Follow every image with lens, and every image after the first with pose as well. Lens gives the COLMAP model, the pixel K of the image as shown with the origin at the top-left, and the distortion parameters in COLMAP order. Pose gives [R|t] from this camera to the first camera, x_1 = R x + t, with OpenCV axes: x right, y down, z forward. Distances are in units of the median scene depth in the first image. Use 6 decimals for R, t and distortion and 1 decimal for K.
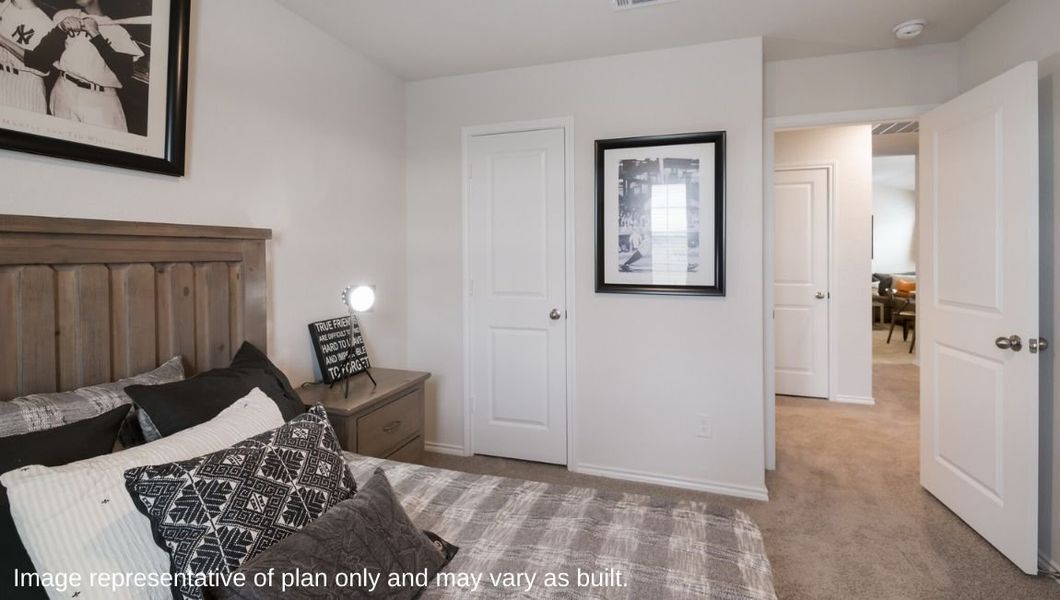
lens RADIAL K [[470.5, 0, 530.4], [0, 470.5, 260.0], [0, 0, 1]] dist [-0.000393, -0.011368]
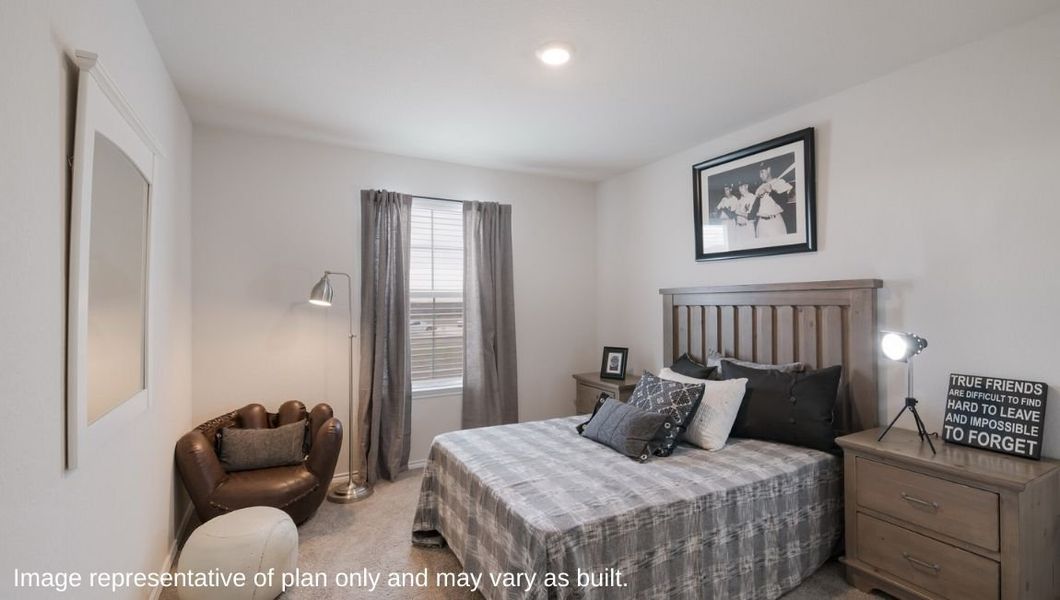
lens RADIAL K [[462.9, 0, 534.8], [0, 462.9, 300.6], [0, 0, 1]] dist [0.011162, -0.010546]
pose [[-0.681663, 0.001950, -0.731663, 1.143821], [-0.001626, 0.999990, 0.004180, -0.019392], [0.731664, 0.004039, -0.681653, 1.525709]]
